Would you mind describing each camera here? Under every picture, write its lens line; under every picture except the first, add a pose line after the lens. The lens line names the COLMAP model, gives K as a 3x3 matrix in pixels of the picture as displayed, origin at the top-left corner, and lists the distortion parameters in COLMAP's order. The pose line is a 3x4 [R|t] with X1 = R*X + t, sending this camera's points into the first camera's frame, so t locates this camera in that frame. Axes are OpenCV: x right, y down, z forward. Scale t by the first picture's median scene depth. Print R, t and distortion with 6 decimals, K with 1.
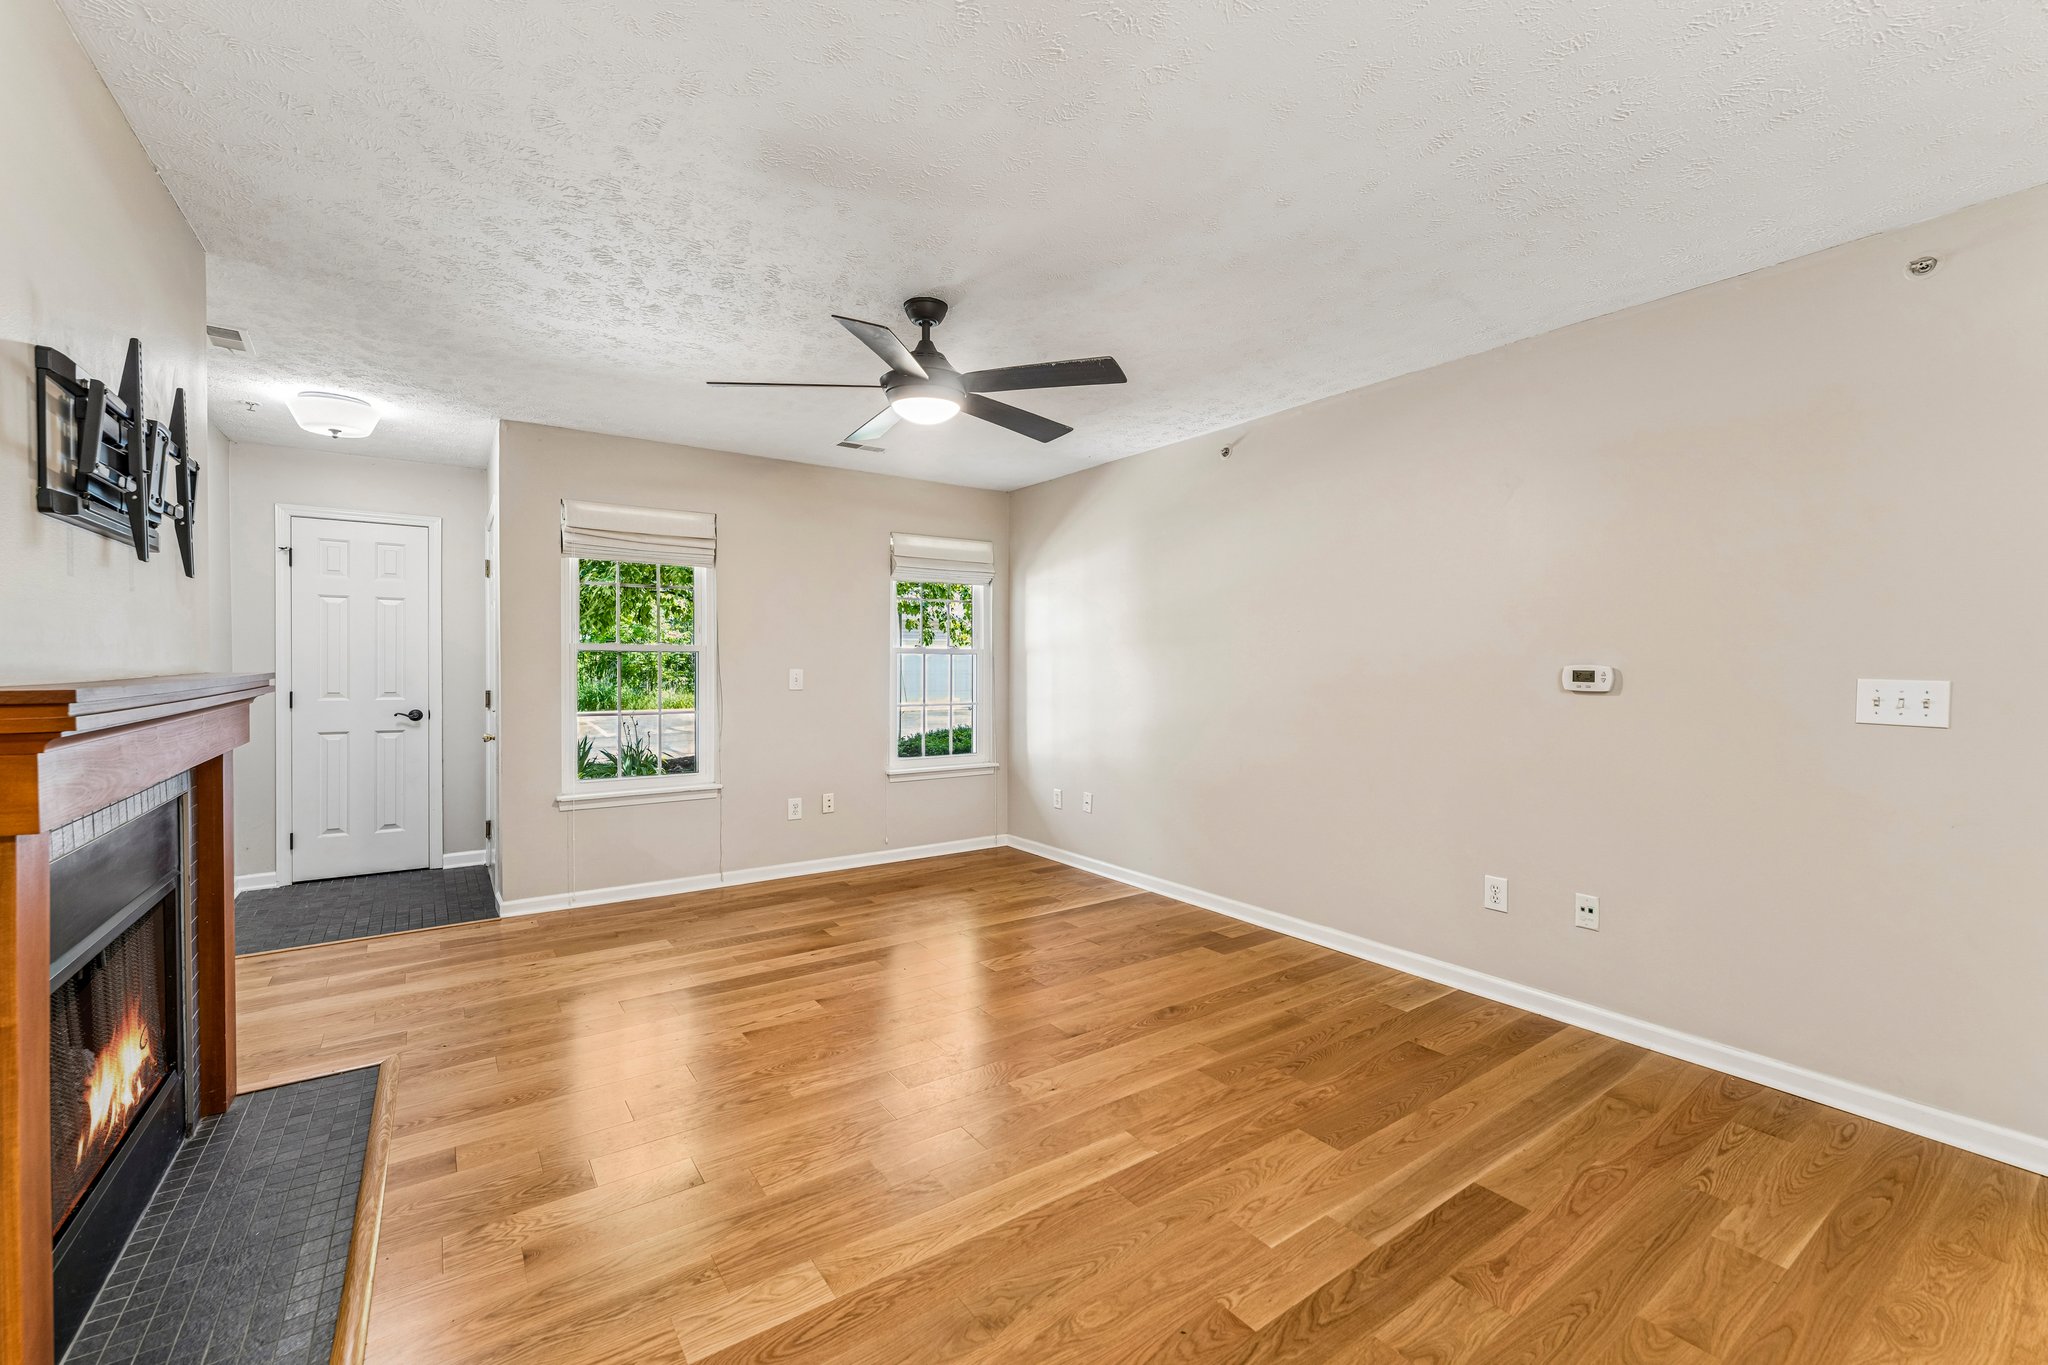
lens RADIAL K [[848.4, 0, 1058.3], [0, 848.4, 673.4], [0, 0, 1]] dist [-0.004516, -0.000646]
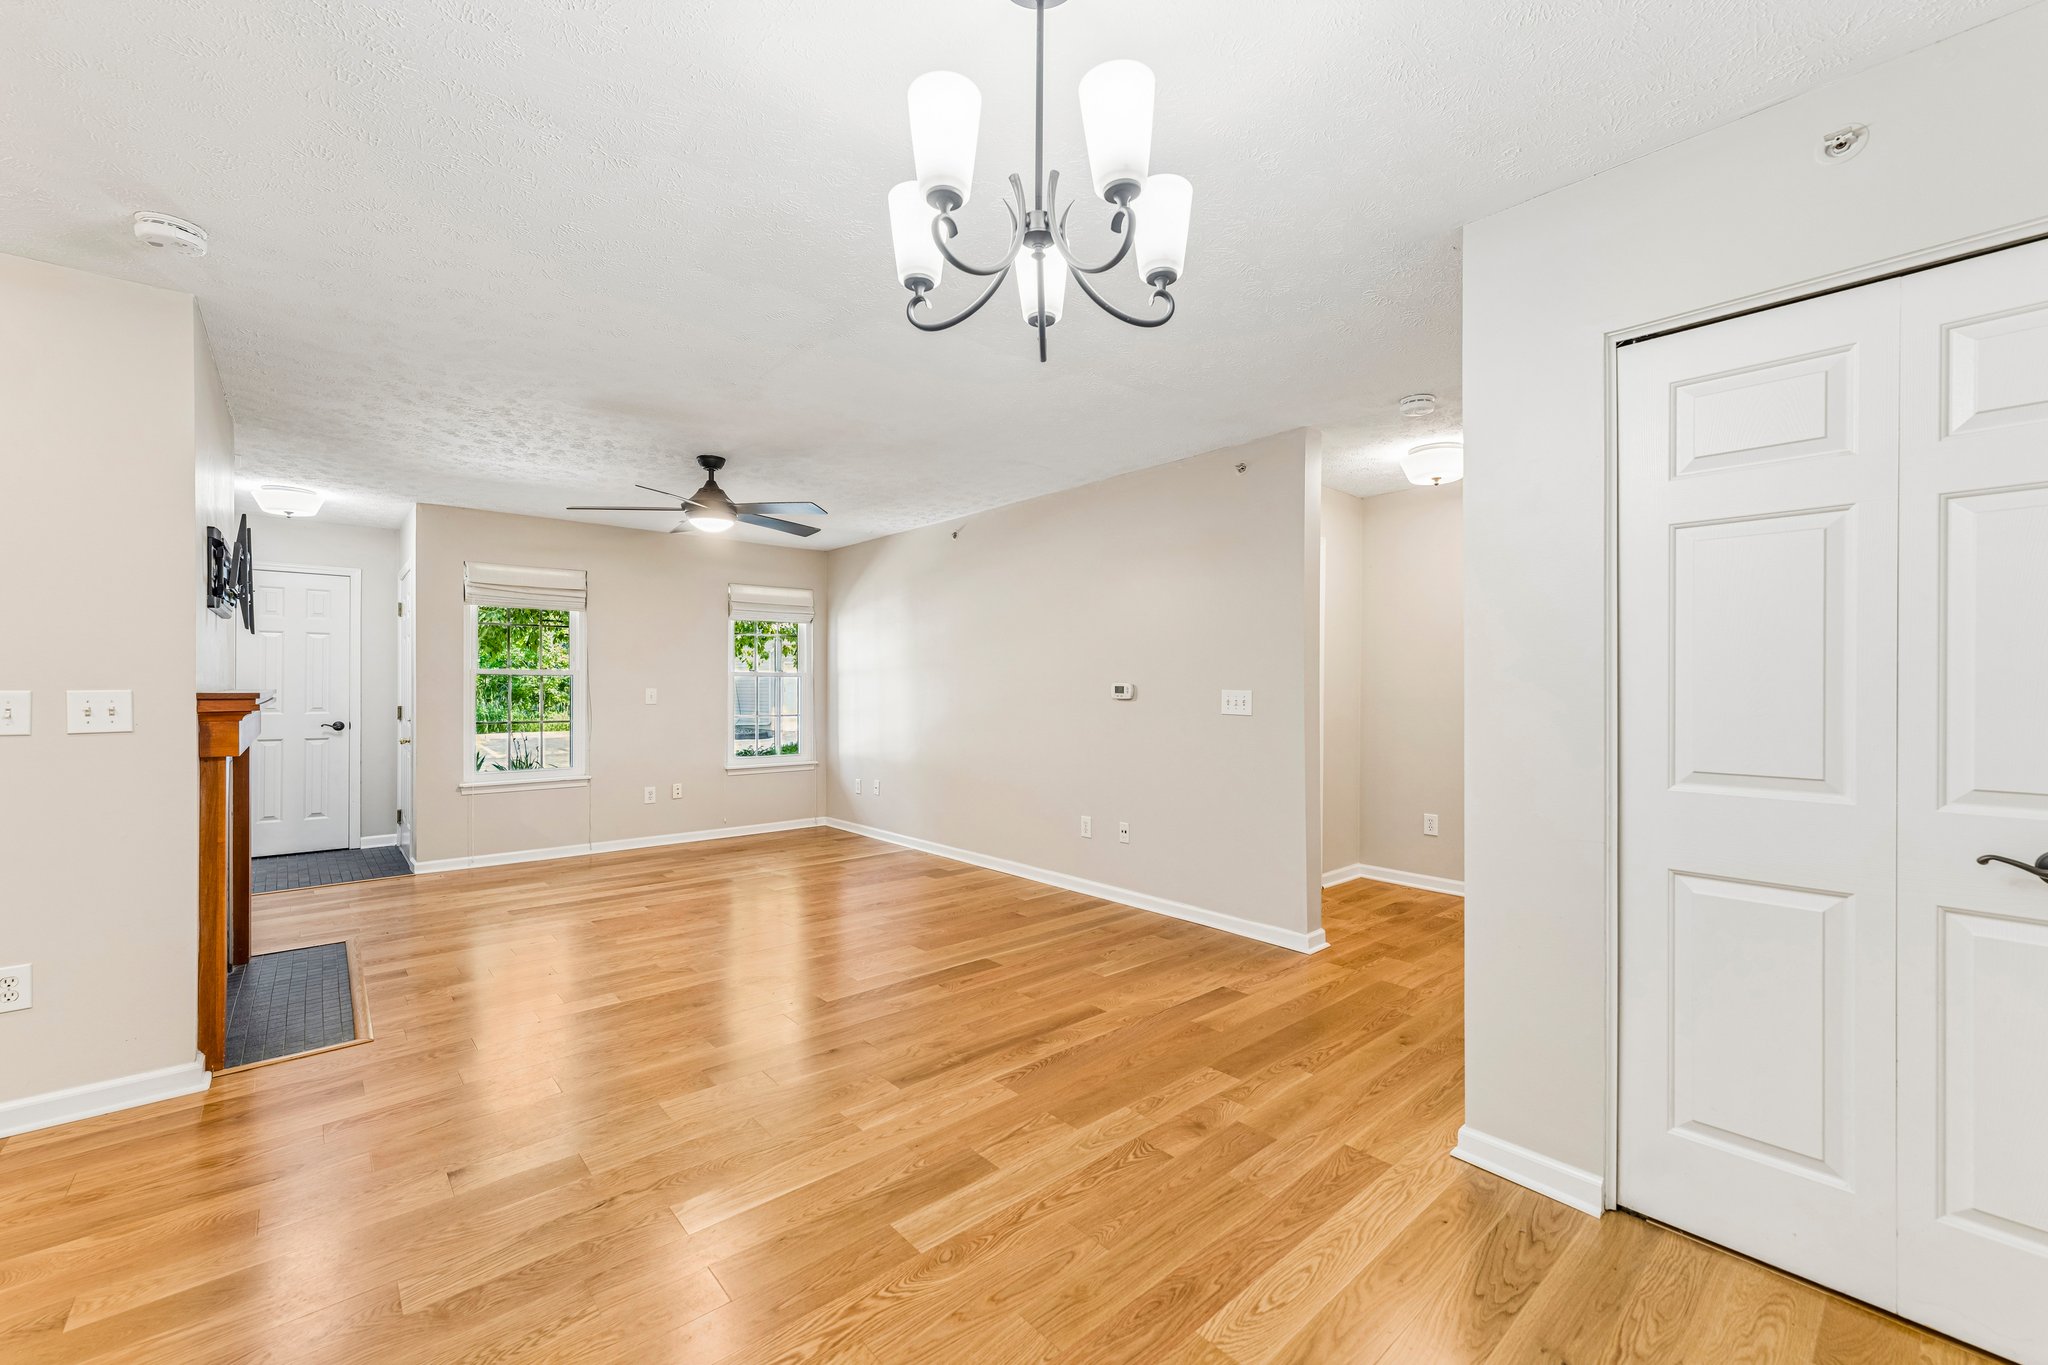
lens RADIAL K [[814.6, 0, 1023.1], [0, 814.6, 685.6], [0, 0, 1]] dist [-0.000701, 0.000194]
pose [[0.996488, -0.002223, 0.083707, 0.190792], [0.003207, 0.999927, -0.011624, 0.008558], [-0.083675, 0.011852, 0.996423, -0.364942]]
